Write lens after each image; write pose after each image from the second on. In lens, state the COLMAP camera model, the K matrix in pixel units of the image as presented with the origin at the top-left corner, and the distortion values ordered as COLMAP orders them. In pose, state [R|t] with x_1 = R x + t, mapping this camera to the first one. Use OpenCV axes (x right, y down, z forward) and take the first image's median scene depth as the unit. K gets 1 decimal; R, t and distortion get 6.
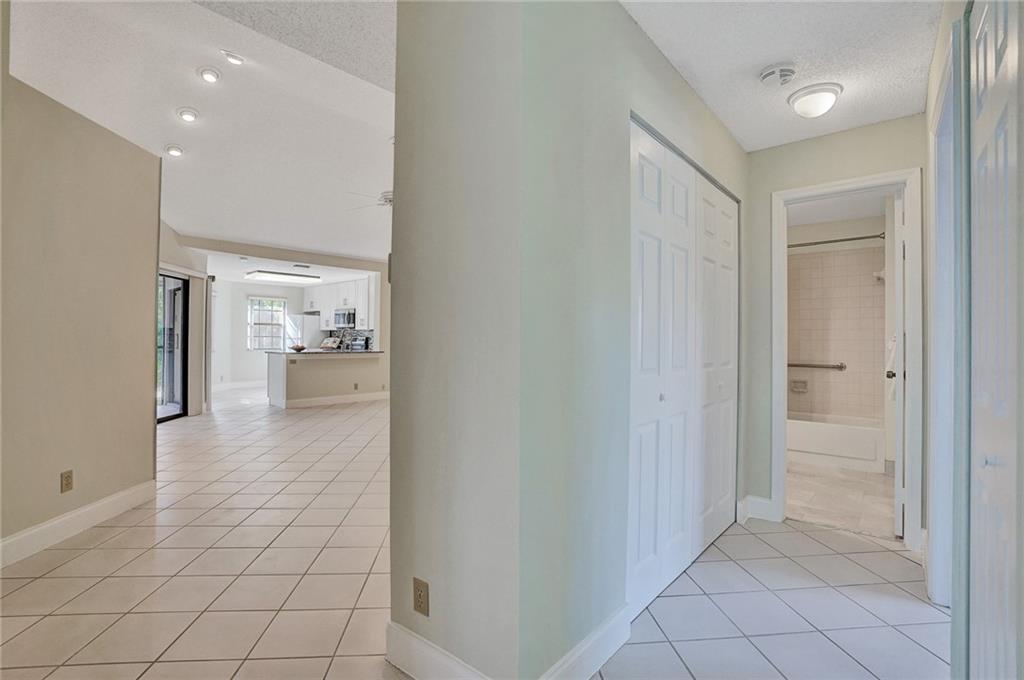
lens RADIAL K [[479.7, 0, 503.0], [0, 479.7, 333.1], [0, 0, 1]] dist [-0.055019, 0.018457]
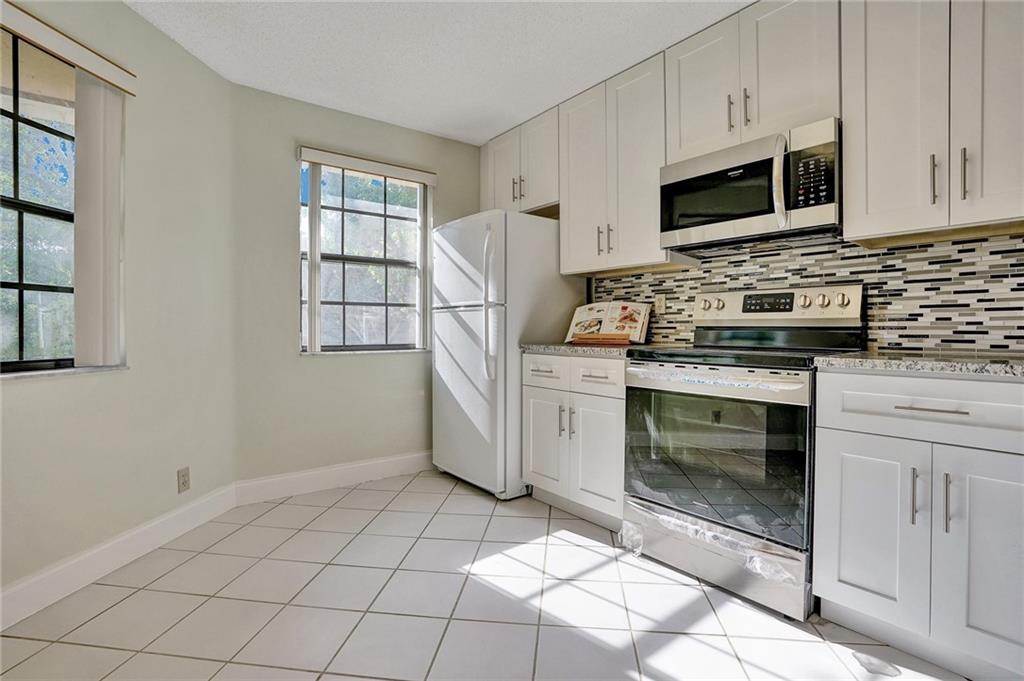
lens RADIAL K [[479.7, 0, 498.4], [0, 479.7, 329.6], [0, 0, 1]] dist [-0.055019, 0.018457]
pose [[0.976135, -0.004730, -0.217112, -0.487052], [0.007405, 0.999906, 0.011506, 0.027664], [0.217037, -0.012839, 0.976079, 0.996467]]
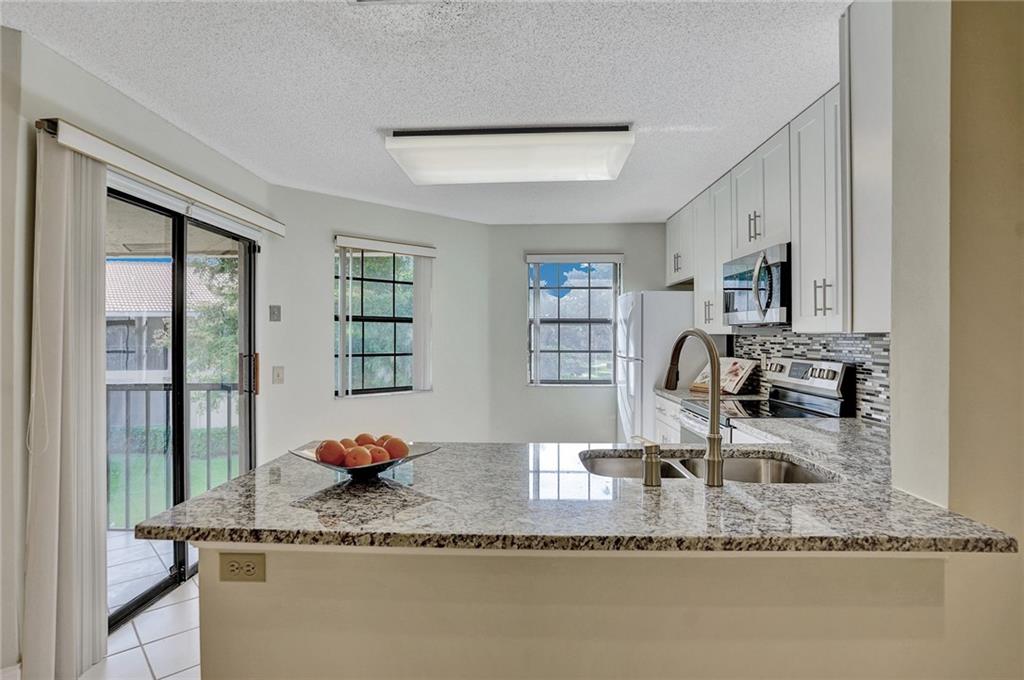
lens RADIAL K [[518.6, 0, 502.7], [0, 518.6, 340.1], [0, 0, 1]] dist [-0.003934, 0.000439]
pose [[0.619179, -0.000472, -0.785250, -0.244859], [0.012321, 0.999883, 0.009114, -0.009726], [0.785153, -0.015318, 0.619112, 0.905526]]
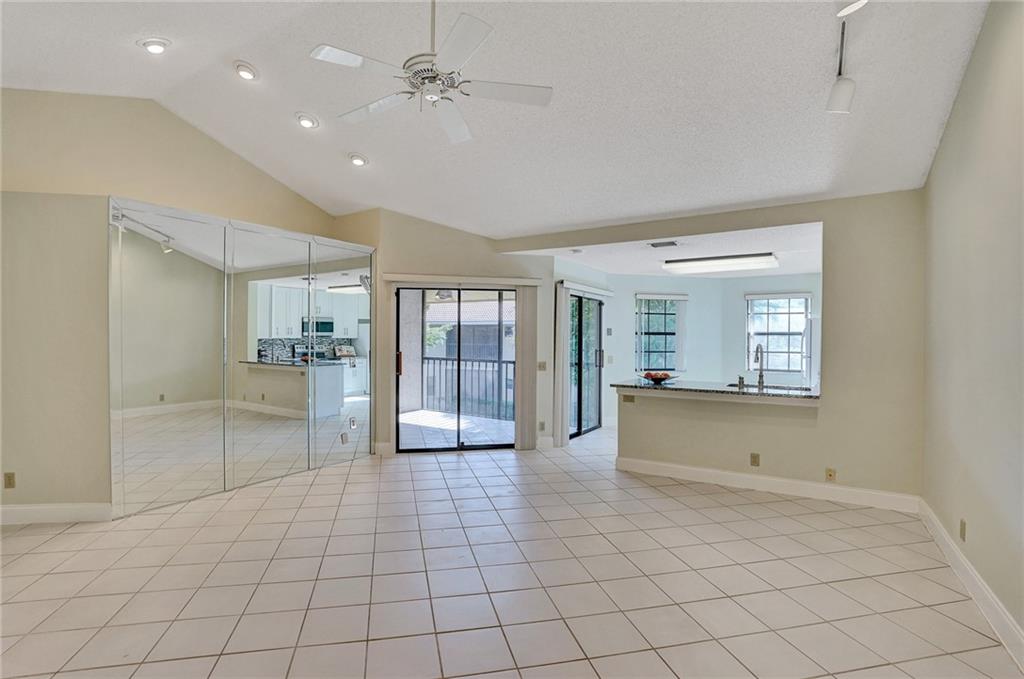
lens RADIAL K [[479.7, 0, 503.5], [0, 479.7, 343.0], [0, 0, 1]] dist [-0.055019, 0.018457]
pose [[0.129932, 0.008374, -0.991487, 0.162138], [0.007792, 0.999925, 0.009466, -0.020495], [0.991492, -0.008956, 0.129857, 0.707750]]
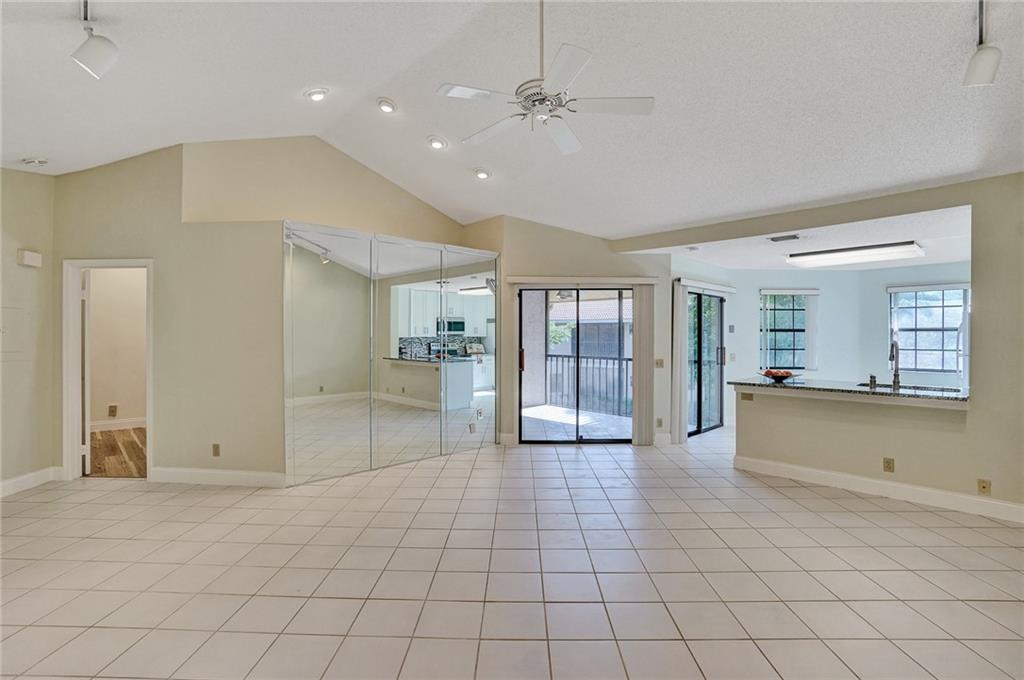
lens RADIAL K [[479.7, 0, 522.6], [0, 479.7, 340.6], [0, 0, 1]] dist [-0.055019, 0.018457]
pose [[-0.097077, 0.007235, -0.995251, 0.202575], [0.011922, 0.999910, 0.006106, -0.019496], [0.995205, -0.011273, -0.097155, 0.725750]]
